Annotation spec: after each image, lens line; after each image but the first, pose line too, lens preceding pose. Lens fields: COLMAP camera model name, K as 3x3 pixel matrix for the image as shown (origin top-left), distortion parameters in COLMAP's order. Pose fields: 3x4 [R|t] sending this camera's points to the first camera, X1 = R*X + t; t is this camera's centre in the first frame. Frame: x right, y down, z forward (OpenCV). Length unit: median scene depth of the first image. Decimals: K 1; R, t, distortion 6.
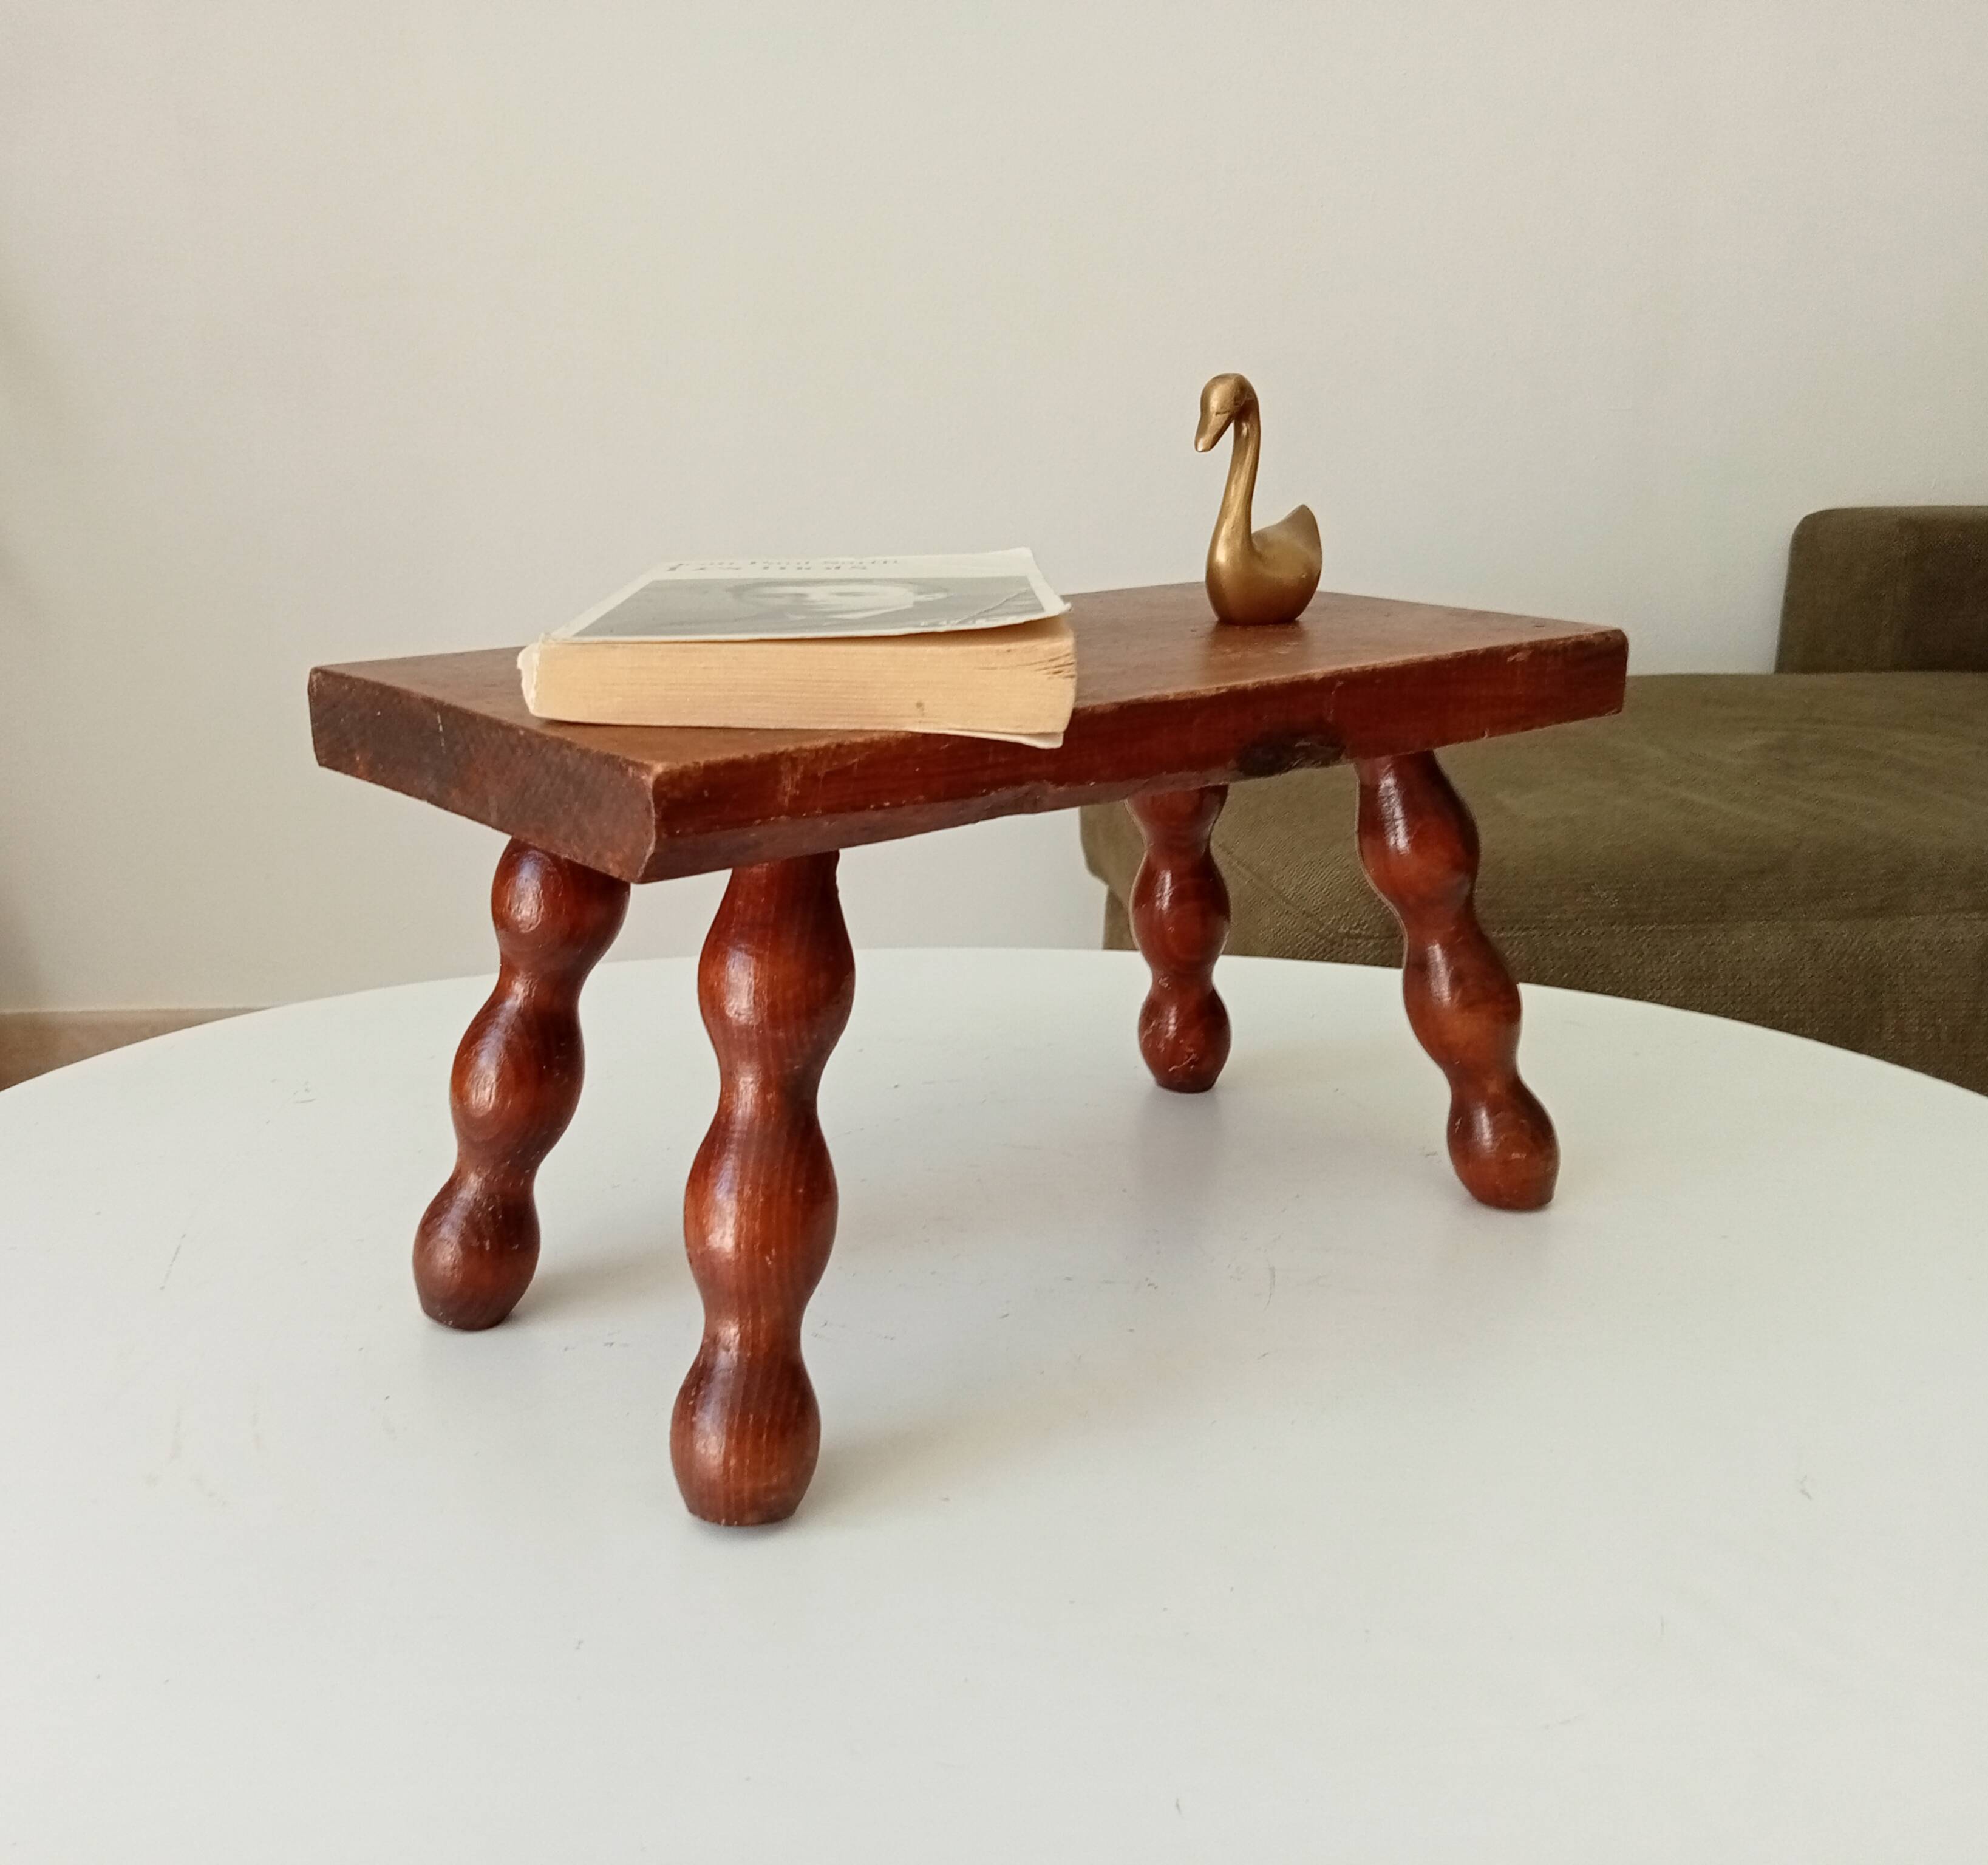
lens RADIAL K [[1590.3, 0, 994.0], [0, 1590.3, 932.5], [0, 0, 1]] dist [0.004947, 0.002866]
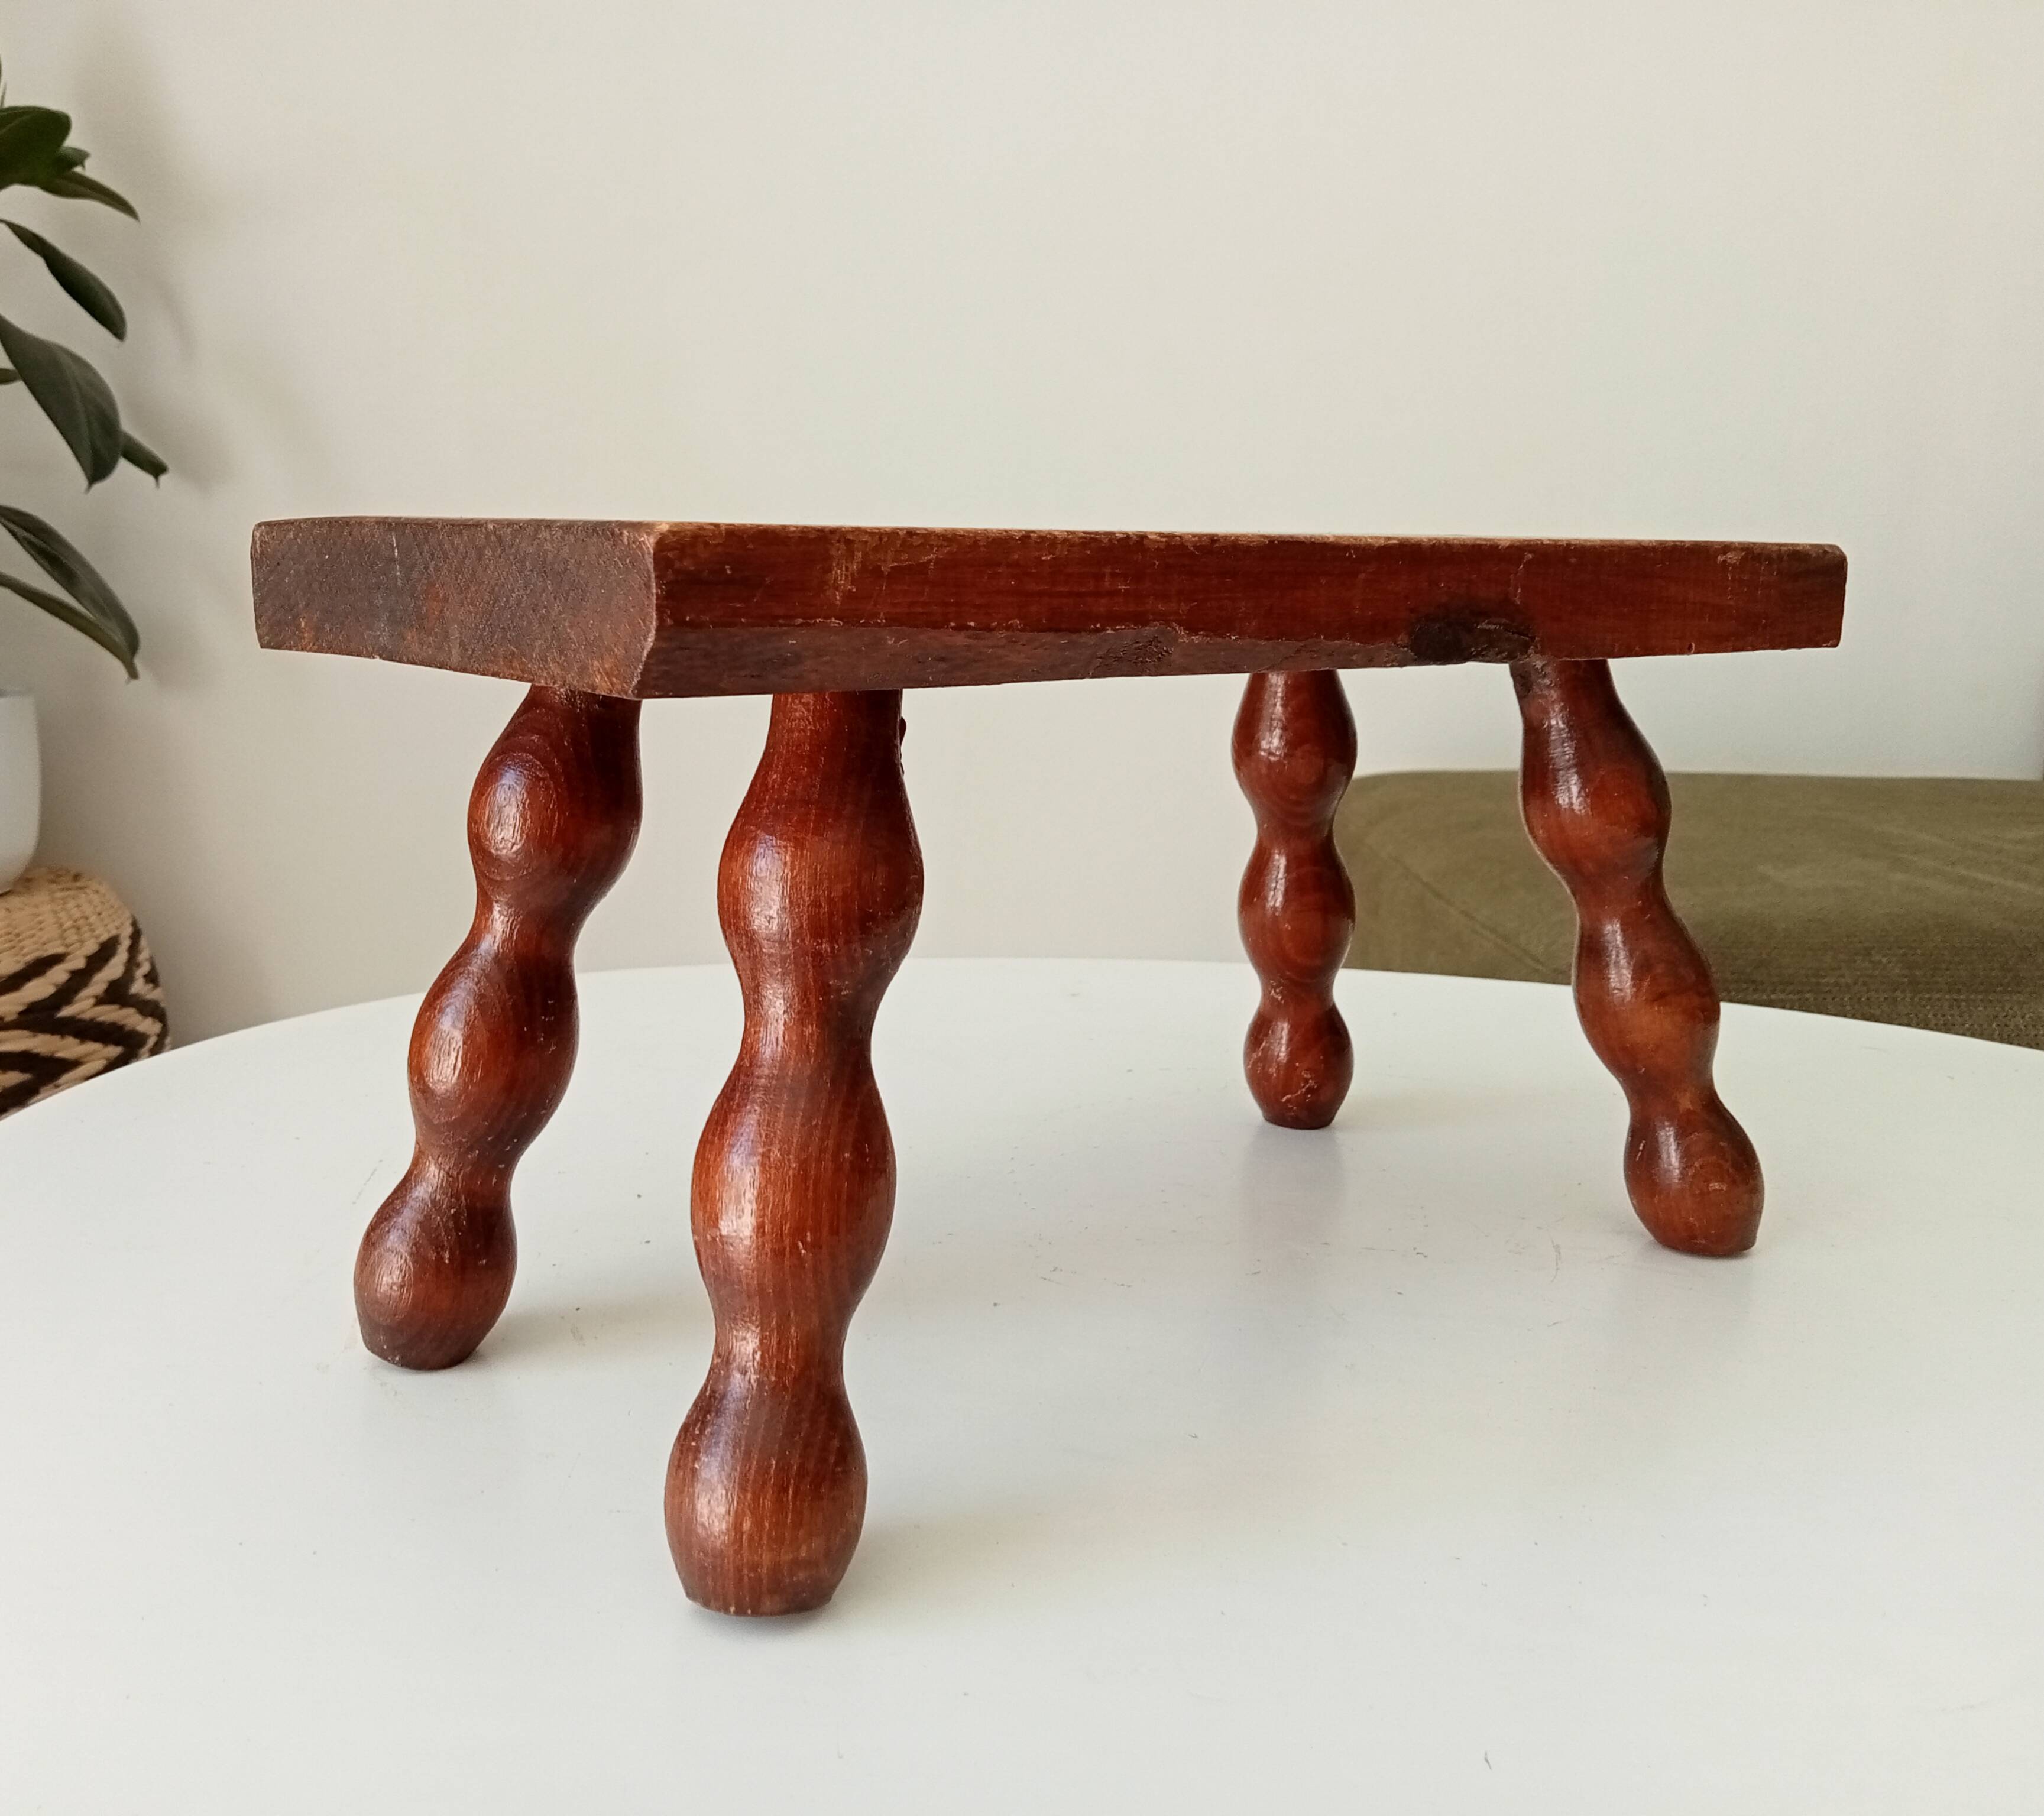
lens RADIAL K [[1667.5, 0, 1052.9], [0, 1667.5, 901.5], [0, 0, 1]] dist [0.003727, -0.007799]
pose [[0.999945, 0.010446, -0.001111, -0.024602], [-0.010500, 0.997072, -0.075749, 0.099957], [0.000317, 0.075756, 0.997126, 0.205135]]
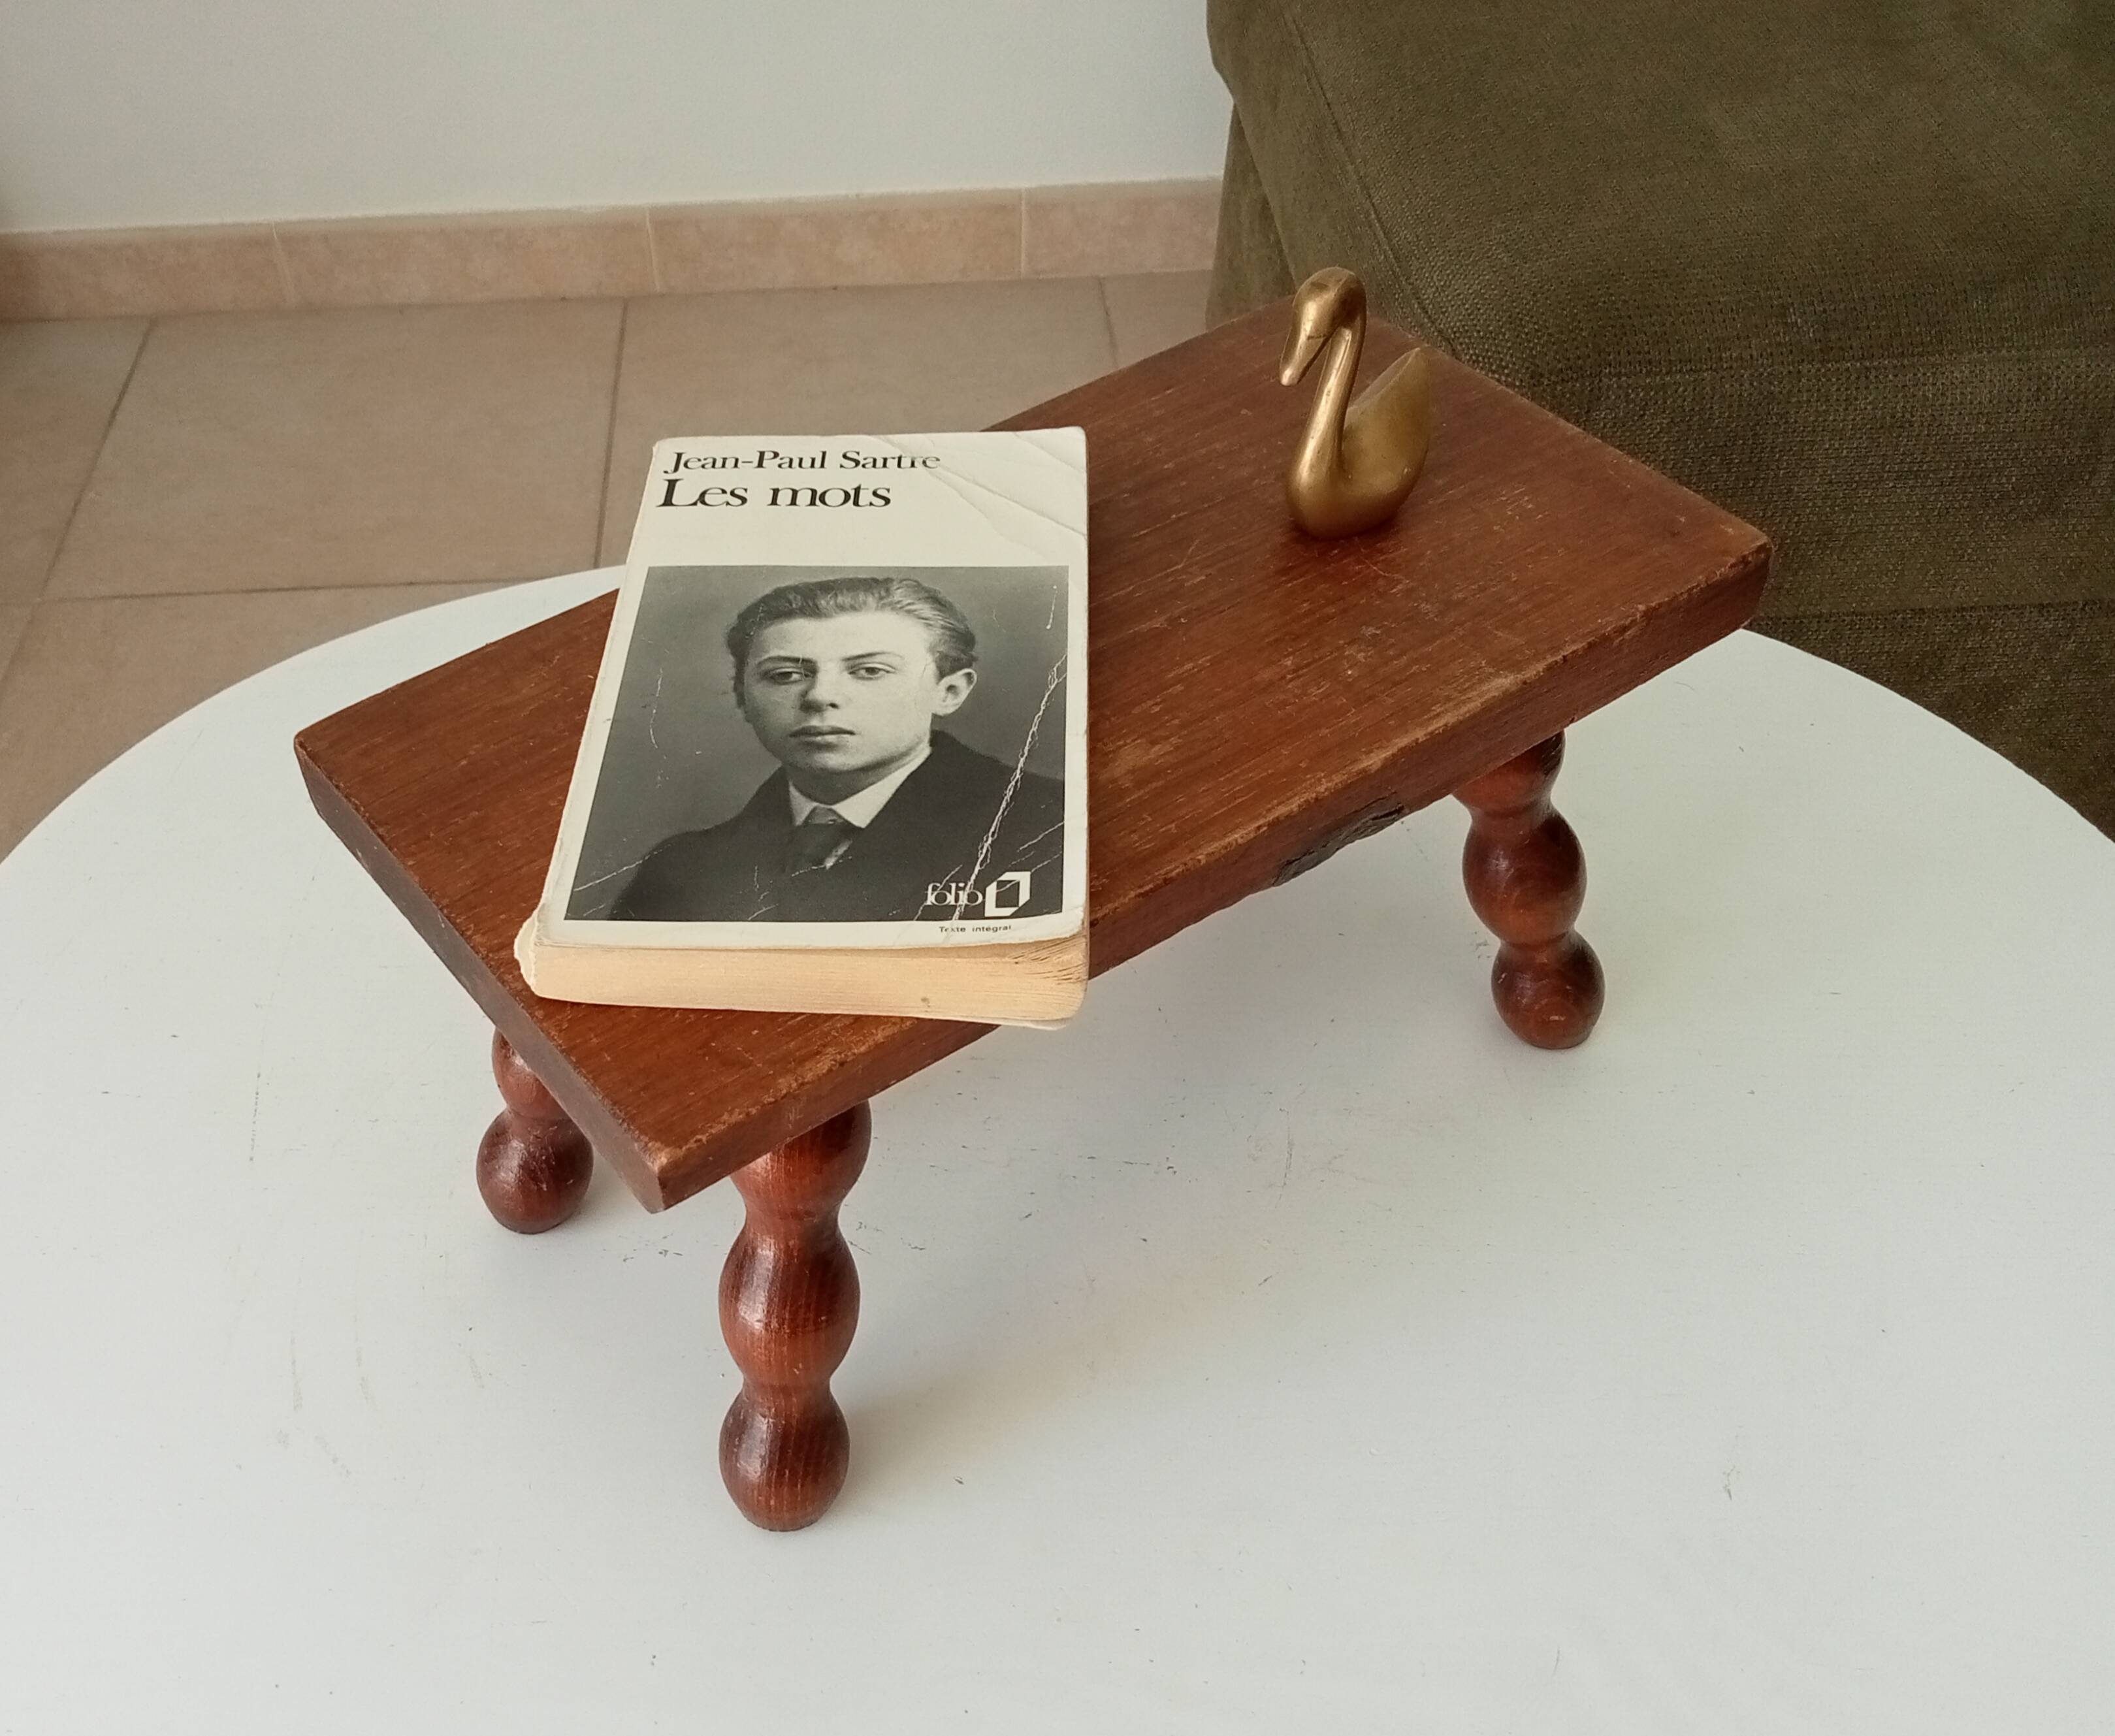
lens RADIAL K [[1731.7, 0, 996.3], [0, 1731.7, 874.4], [0, 0, 1]] dist [0.020132, -0.012313]
pose [[0.998302, 0.036963, -0.045026, 0.038307], [-0.012462, 0.890530, 0.454754, -0.640202], [0.056906, -0.453420, 0.889478, 0.085848]]
